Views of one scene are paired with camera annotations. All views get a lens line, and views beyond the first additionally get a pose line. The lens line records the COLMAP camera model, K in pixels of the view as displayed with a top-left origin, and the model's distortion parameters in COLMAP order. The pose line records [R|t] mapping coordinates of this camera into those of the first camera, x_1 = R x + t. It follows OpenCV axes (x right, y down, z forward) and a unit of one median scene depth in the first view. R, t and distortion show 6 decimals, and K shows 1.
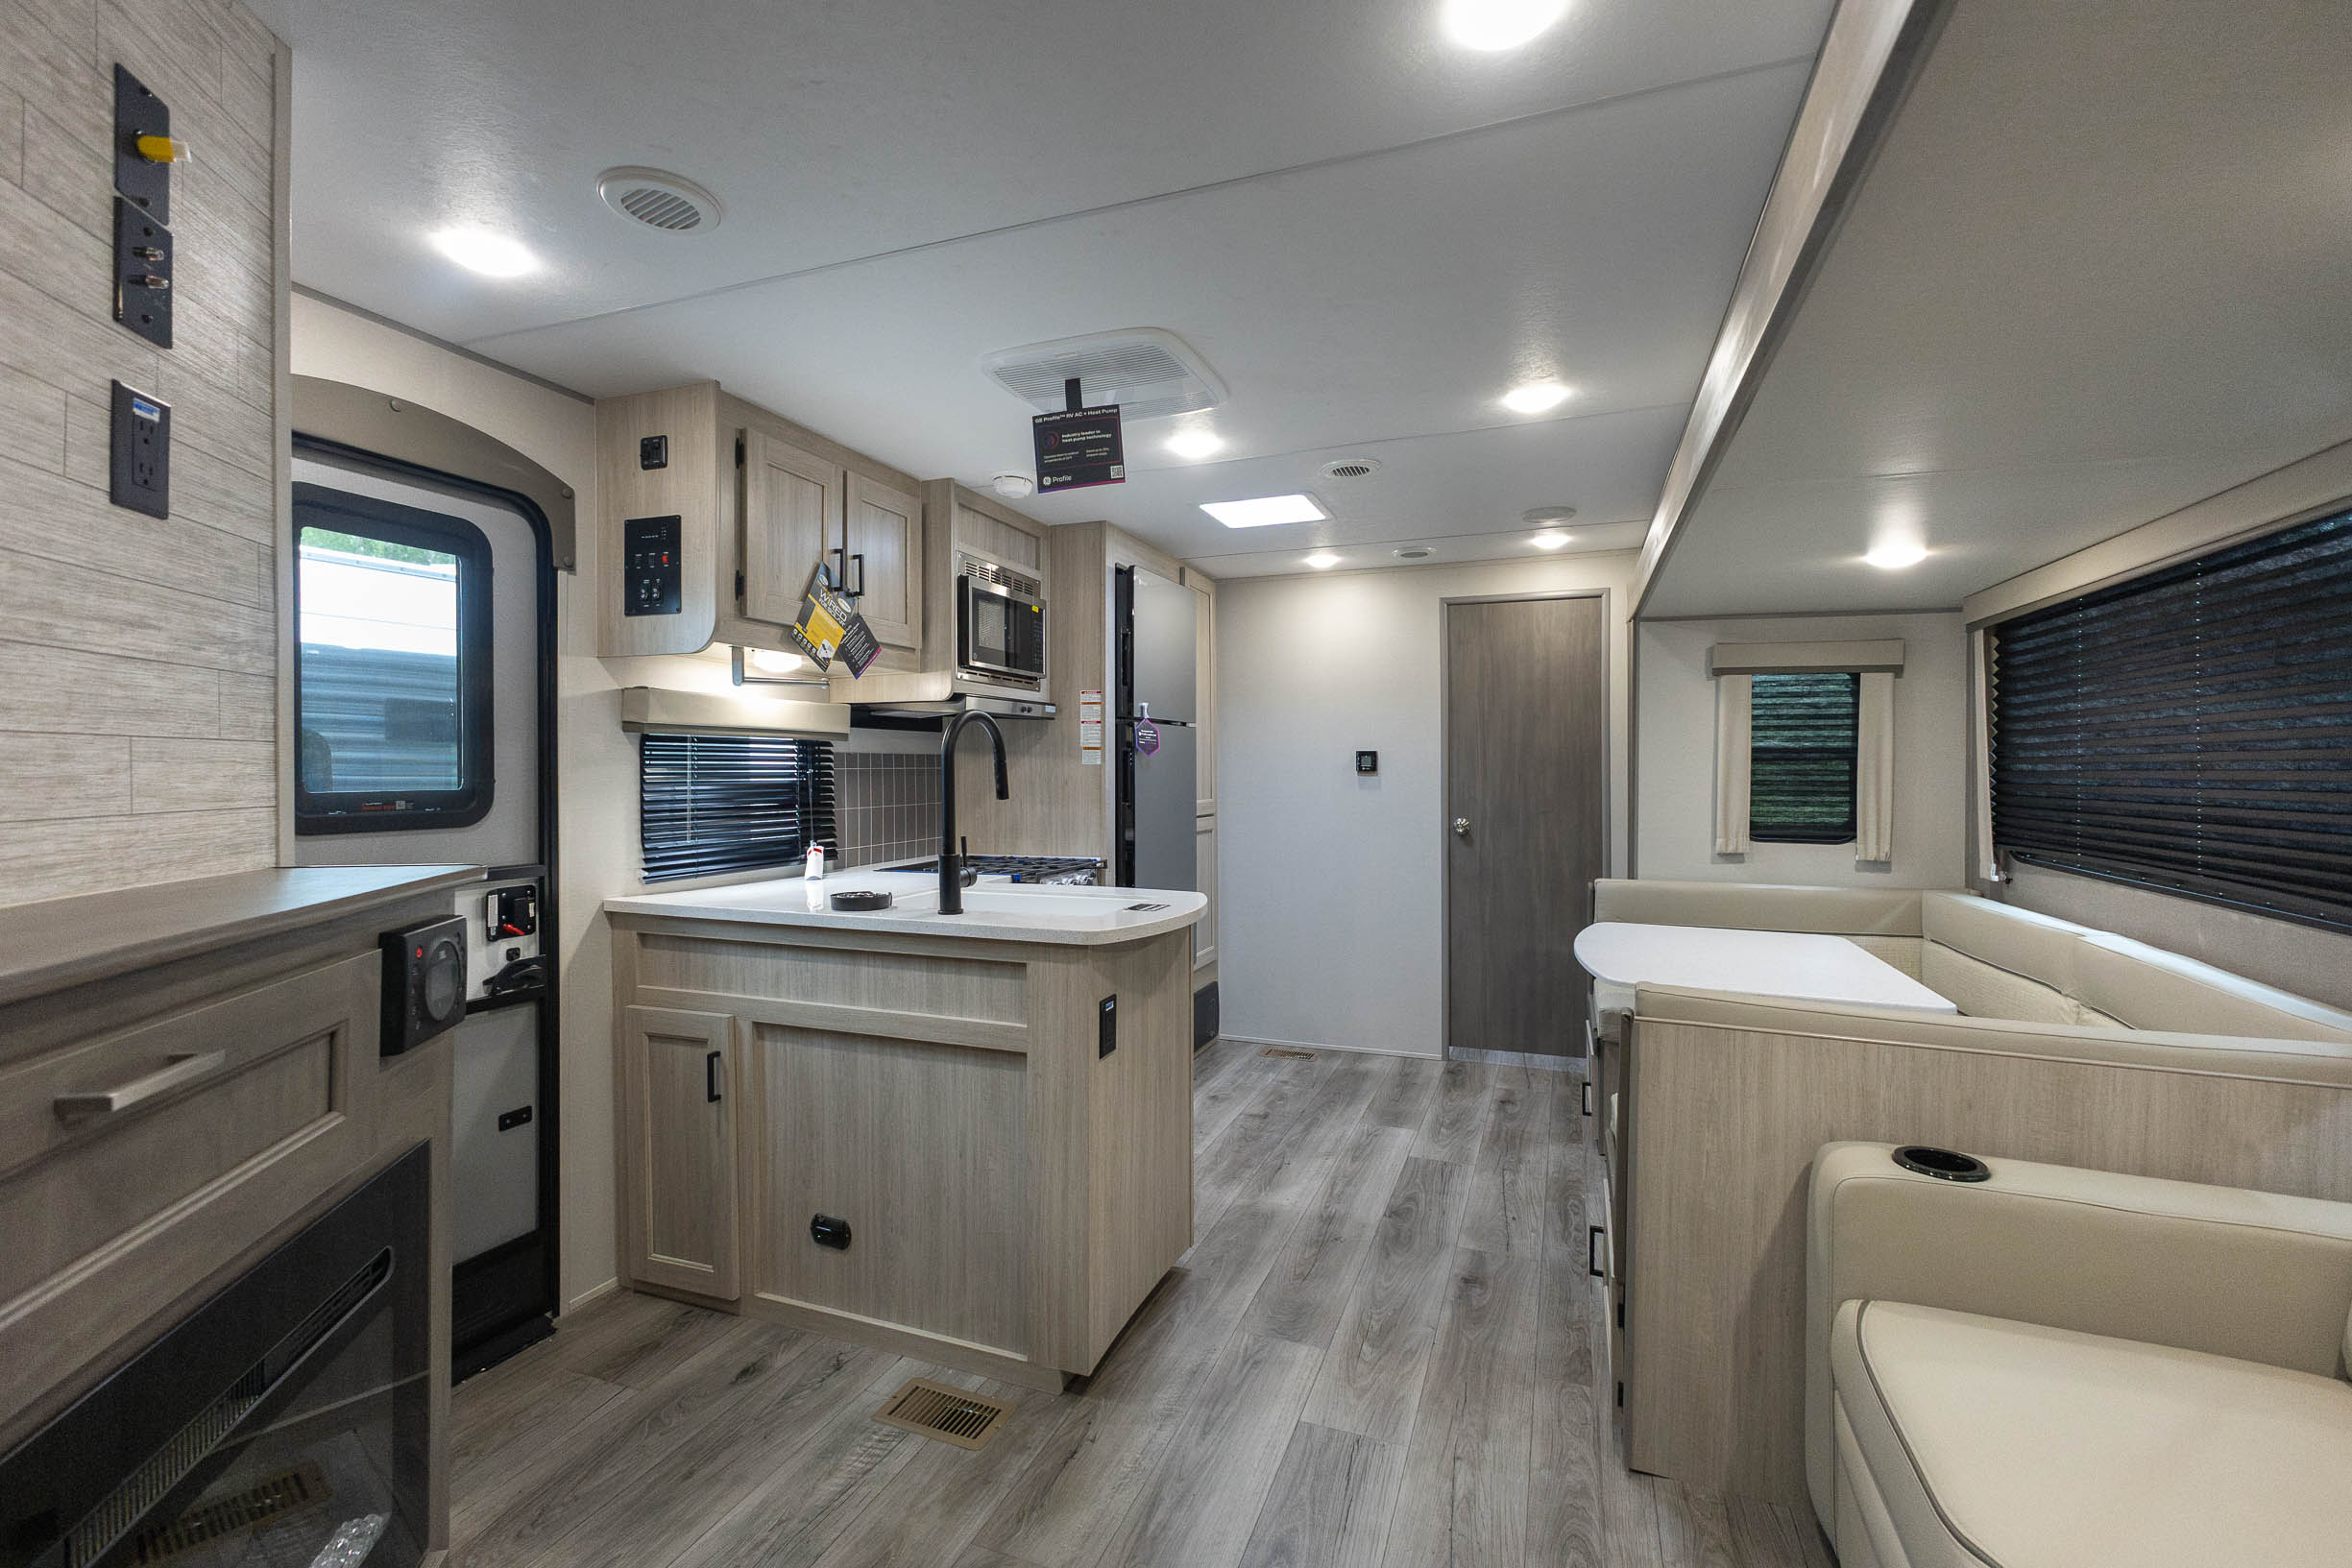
lens RADIAL K [[1021.6, 0, 1170.9], [0, 1021.6, 781.3], [0, 0, 1]] dist [-0.000009, -0.000172]
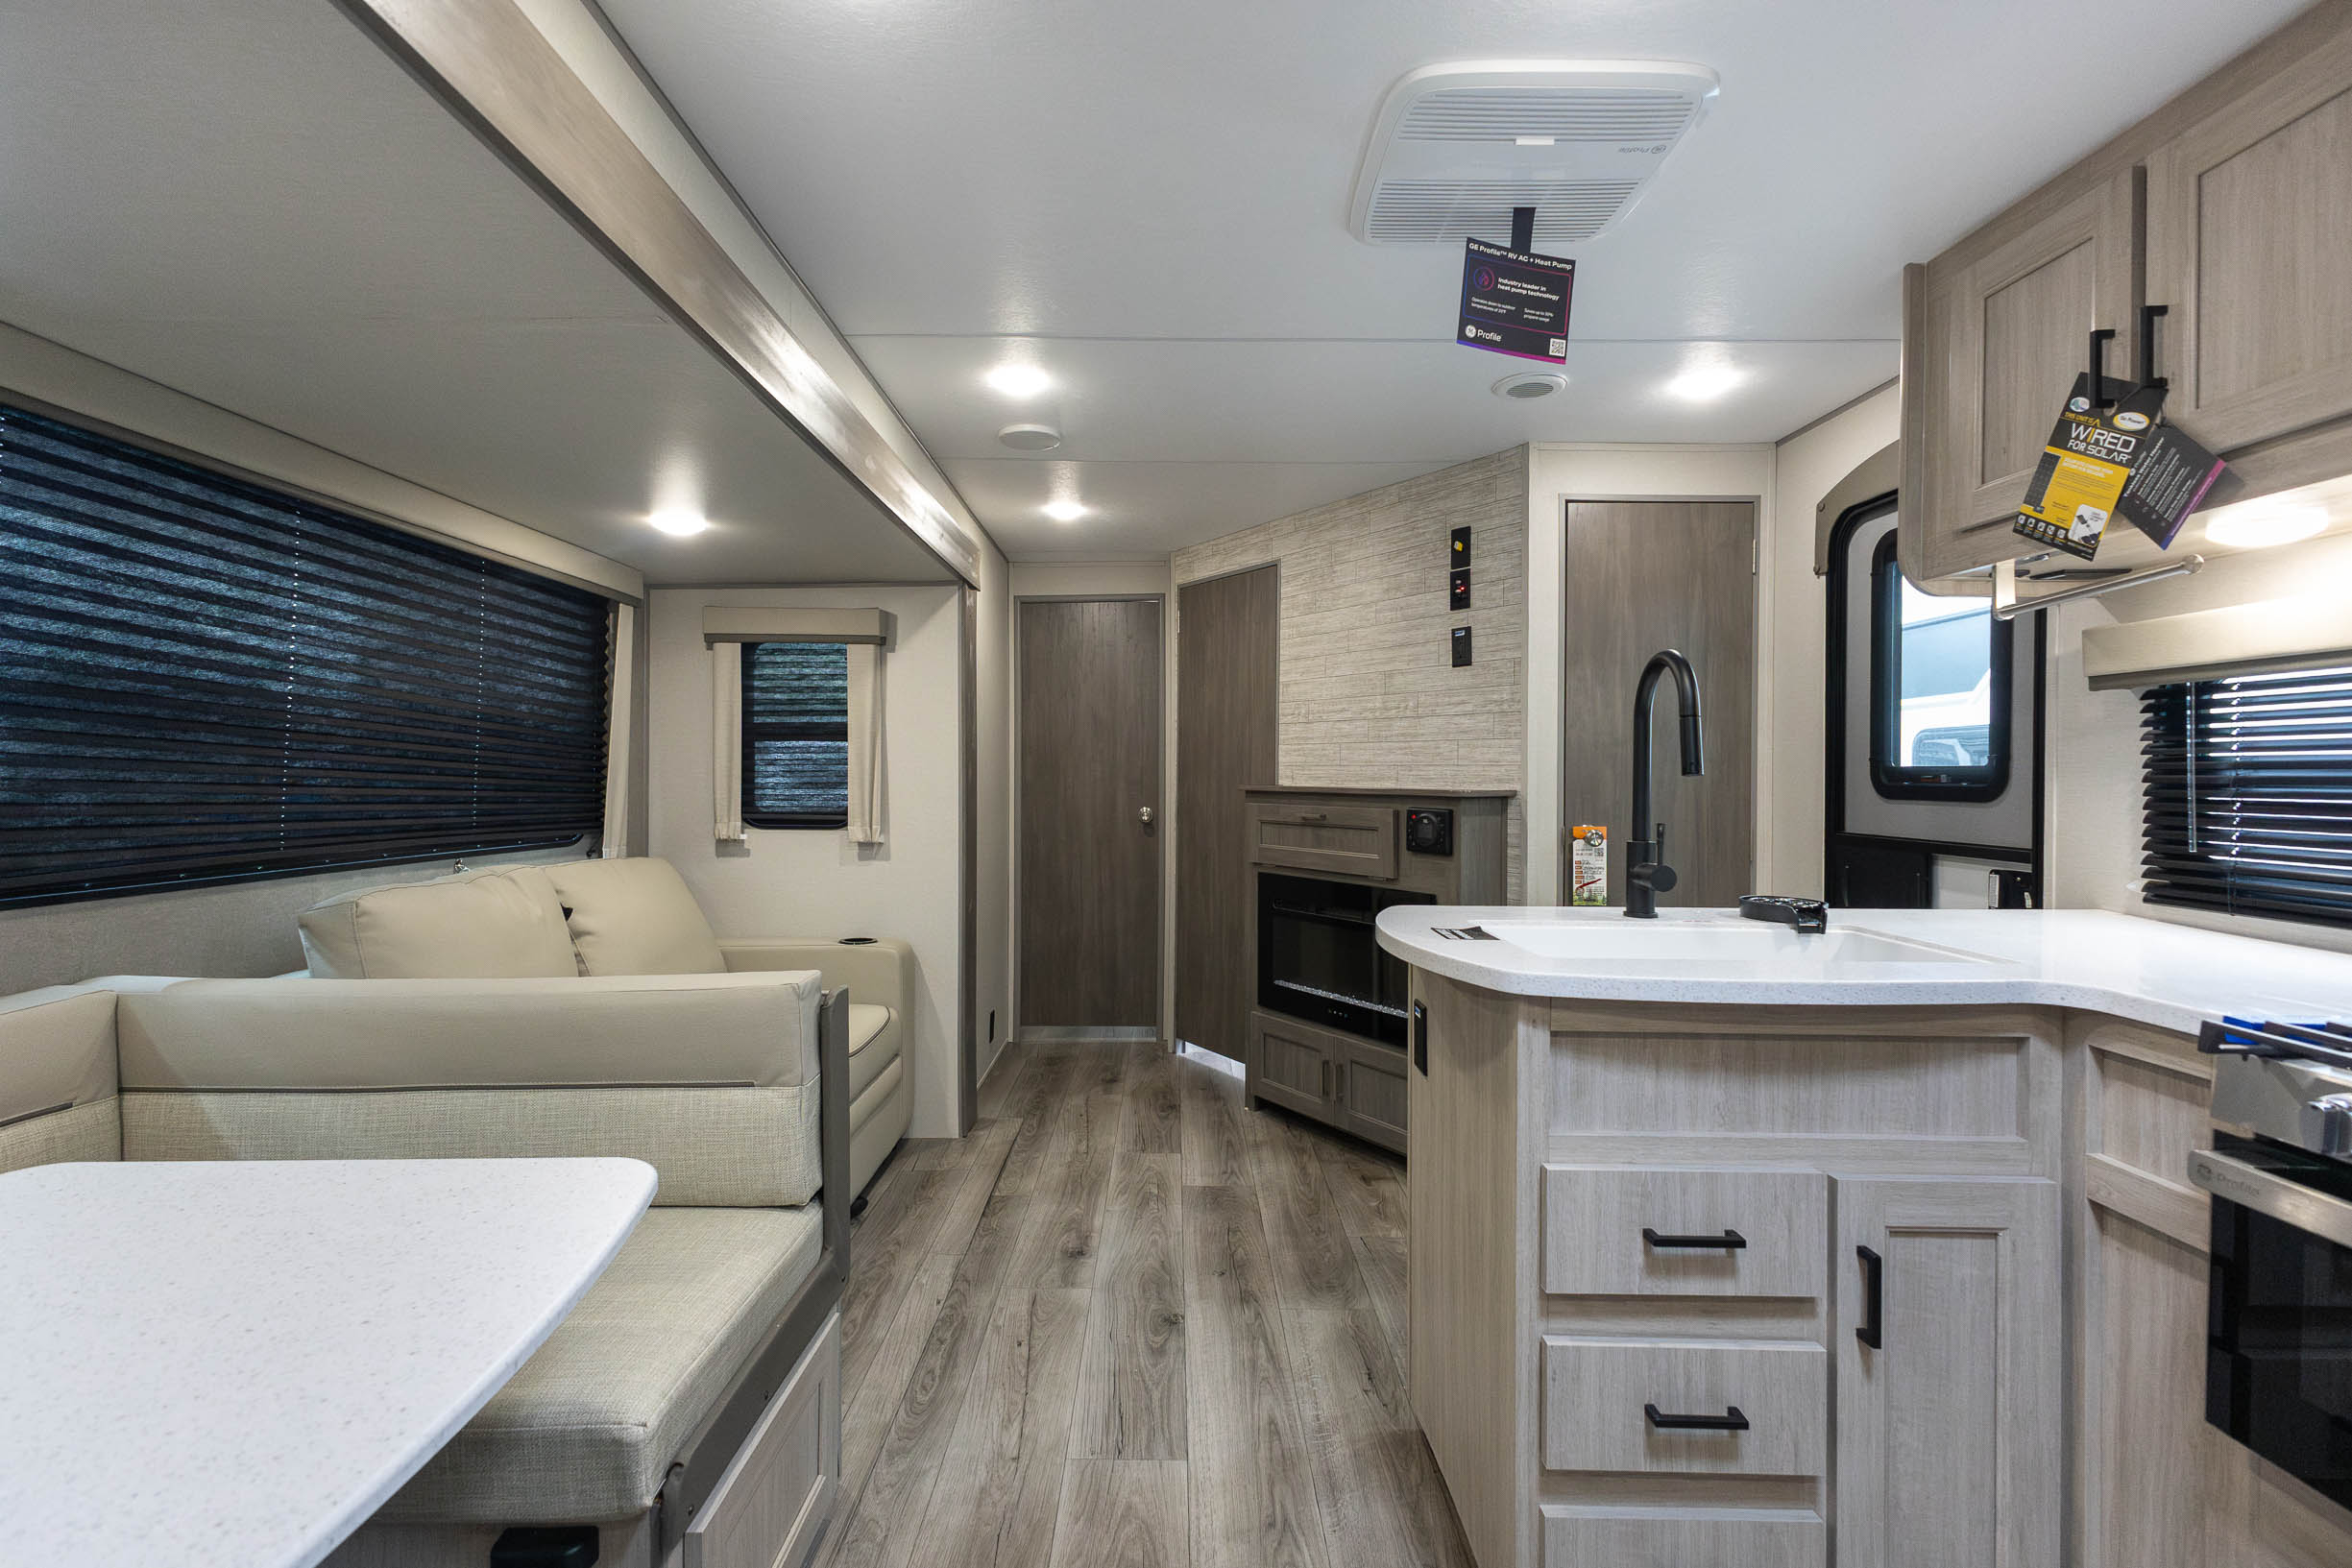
lens RADIAL K [[990.2, 0, 1160.8], [0, 990.2, 783.6], [0, 0, 1]] dist [-0.002855, -0.004194]
pose [[-0.935718, -0.005649, -0.352703, 0.521786], [-0.014829, 0.999618, 0.023331, 0.018689], [0.352436, 0.027062, -0.935445, 2.048287]]
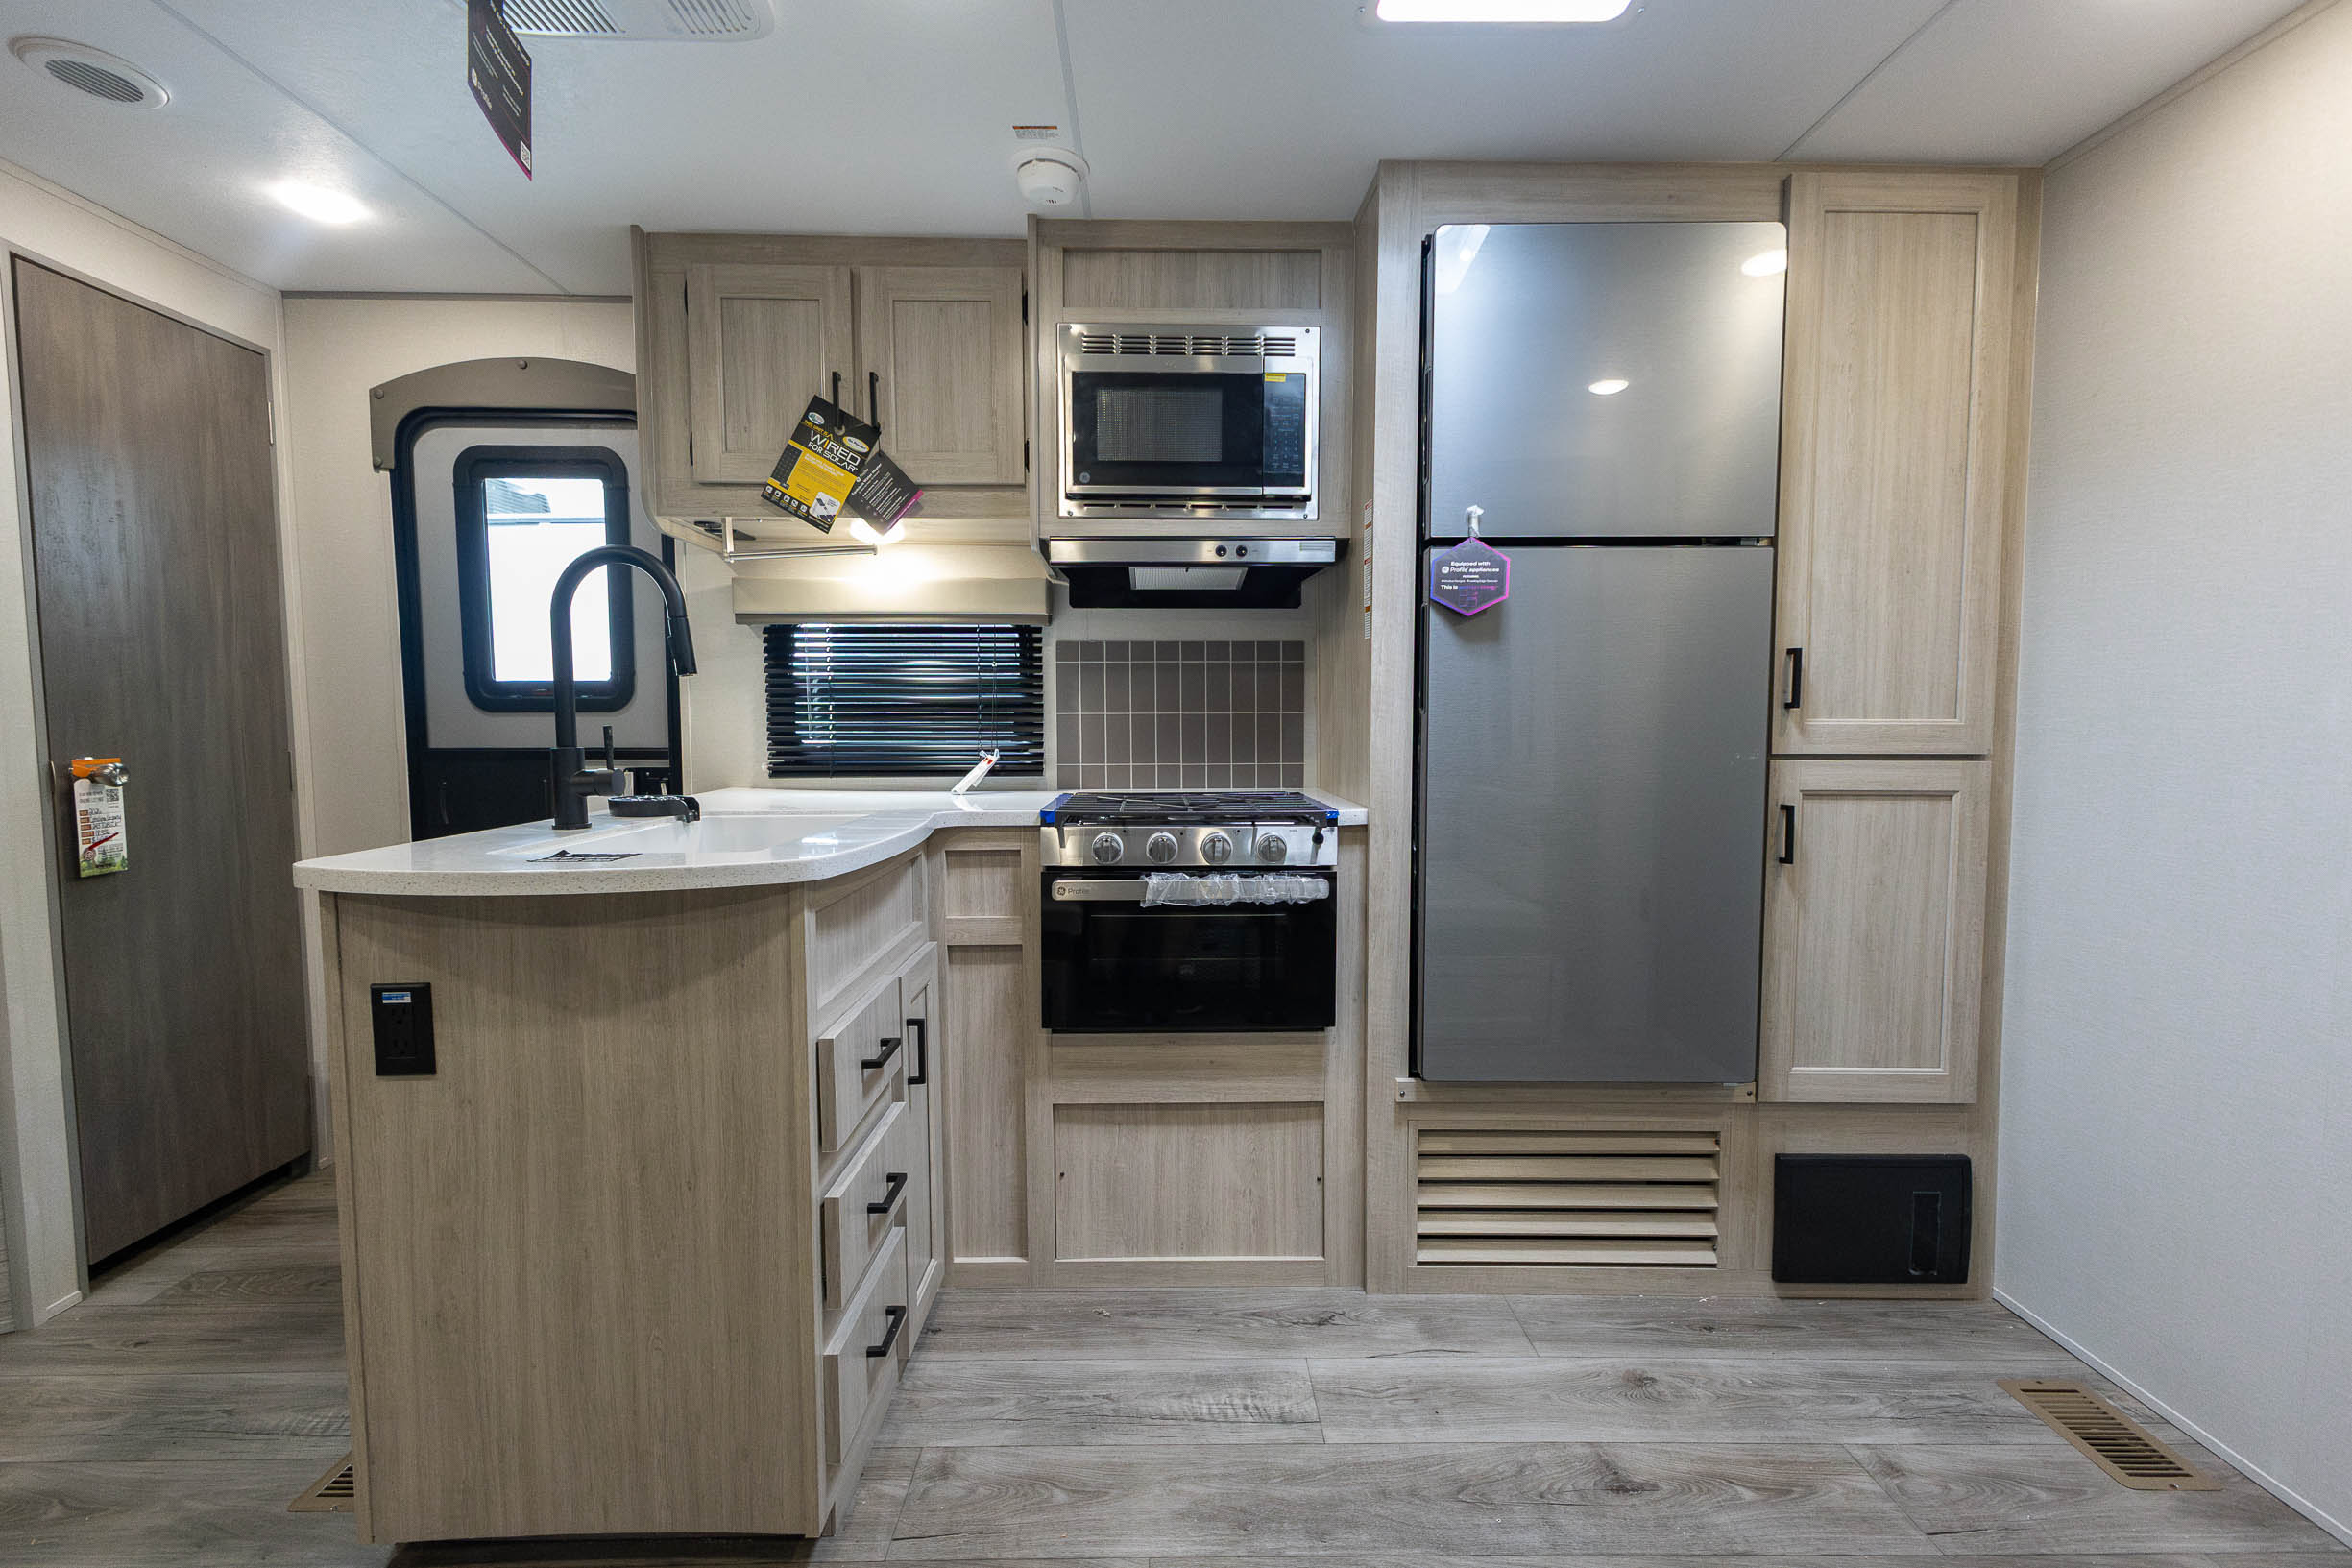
lens RADIAL K [[1028.3, 0, 1176.0], [0, 1028.3, 784.0], [0, 0, 1]] dist [0.003016, 0.000427]
pose [[0.370940, 0.059287, -0.926762, 0.821597], [-0.012974, 0.998194, 0.058663, 0.062111], [0.928566, -0.009736, 0.371039, 1.462179]]
